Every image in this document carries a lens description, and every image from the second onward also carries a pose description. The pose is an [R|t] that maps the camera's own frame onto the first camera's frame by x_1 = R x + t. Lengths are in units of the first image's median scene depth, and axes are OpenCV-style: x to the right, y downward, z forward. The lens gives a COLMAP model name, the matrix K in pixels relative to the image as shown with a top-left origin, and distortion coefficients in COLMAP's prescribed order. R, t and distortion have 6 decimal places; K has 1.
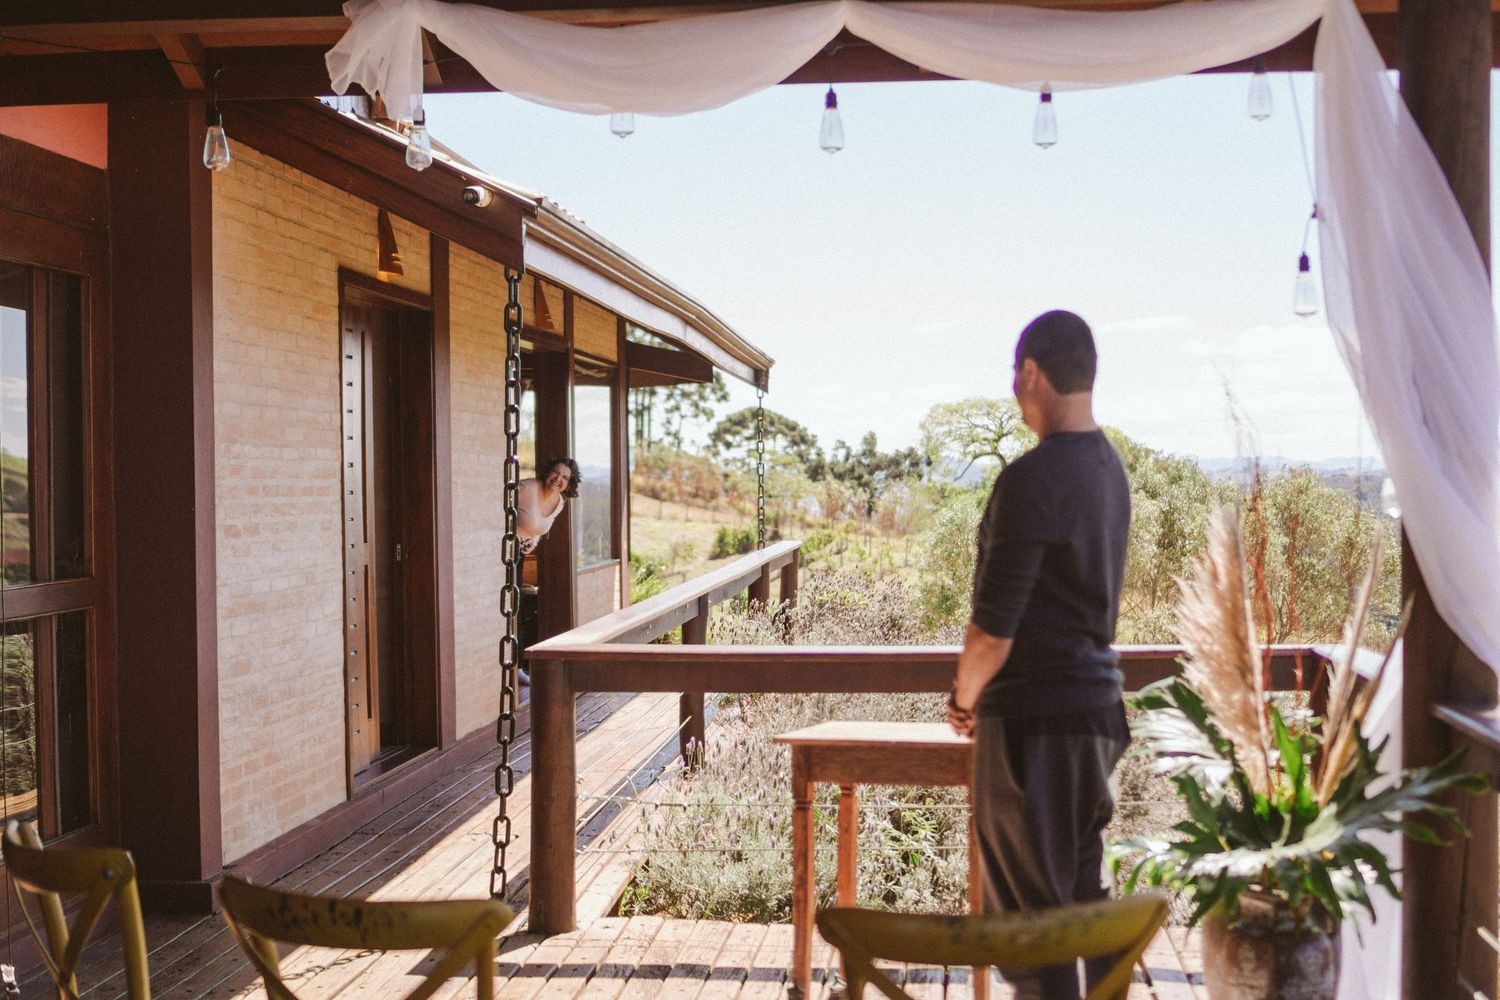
lens RADIAL K [[2291.3, 0, 751.2], [0, 2291.3, 501.5], [0, 0, 1]] dist [0.005340, 0.000000]
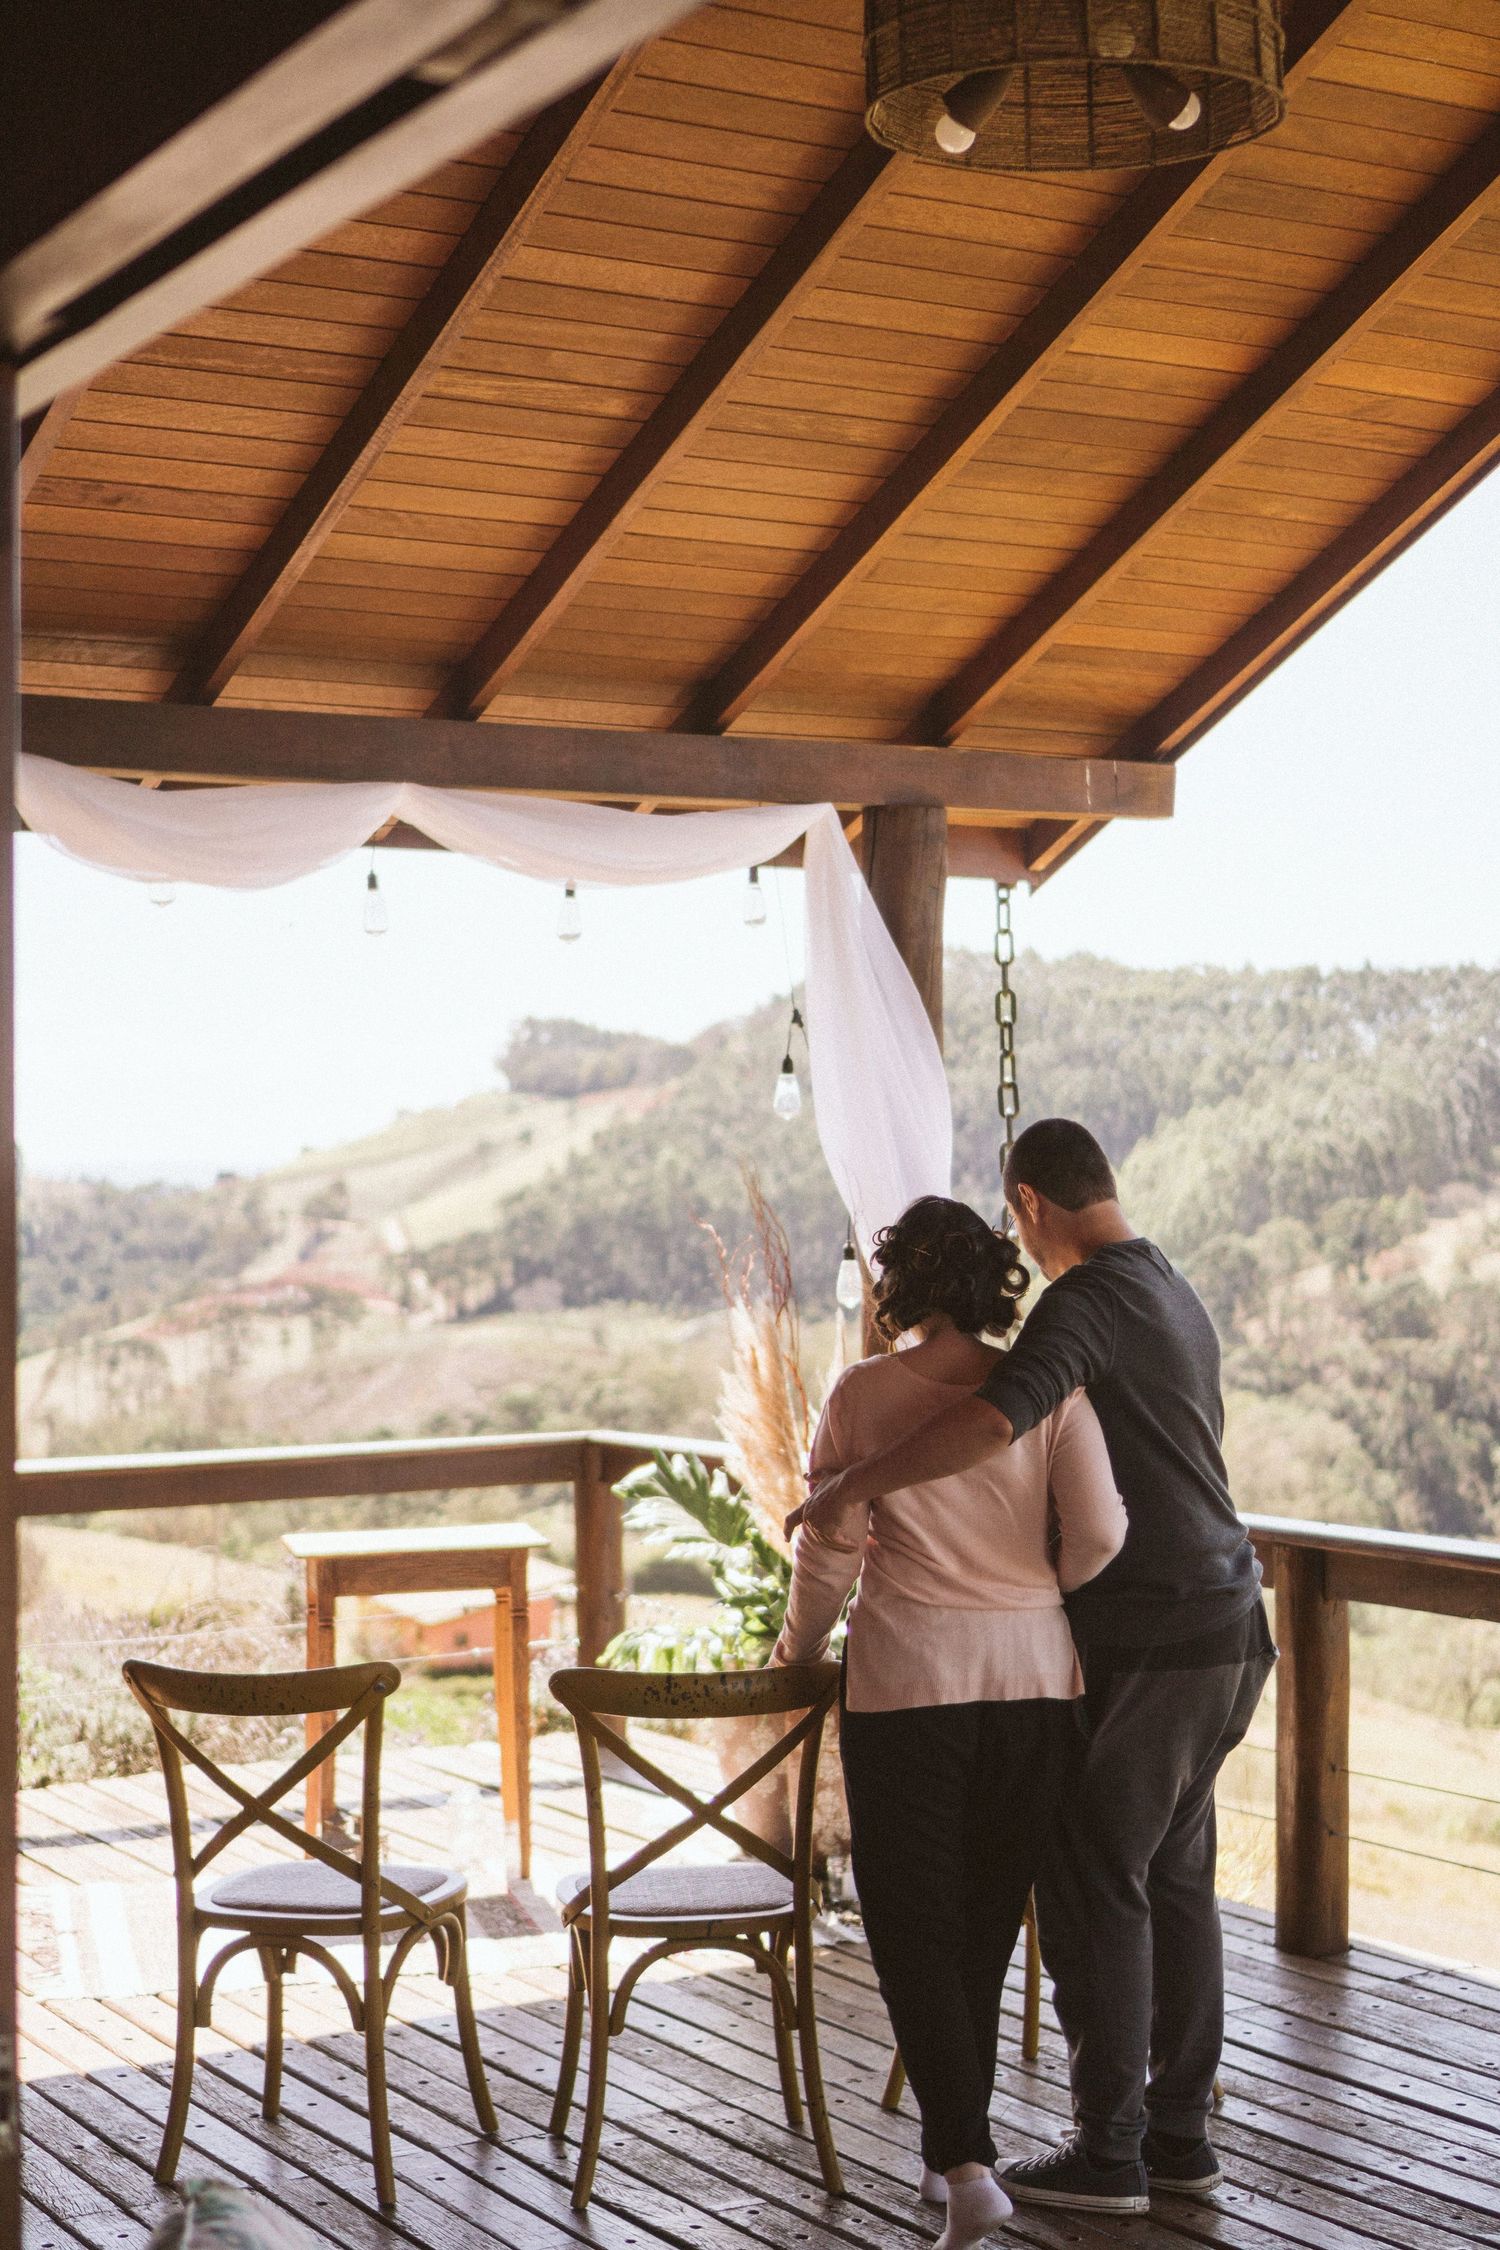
lens RADIAL K [[3437.0, 0, 749.7], [0, 3437.0, 1174.6], [0, 0, 1]] dist [0.005340, 0.000000]
pose [[0.813153, 0.002779, 0.582044, -0.677934], [0.005932, 0.999897, -0.013063, -0.033287], [-0.582020, 0.014075, 0.813053, -0.260314]]
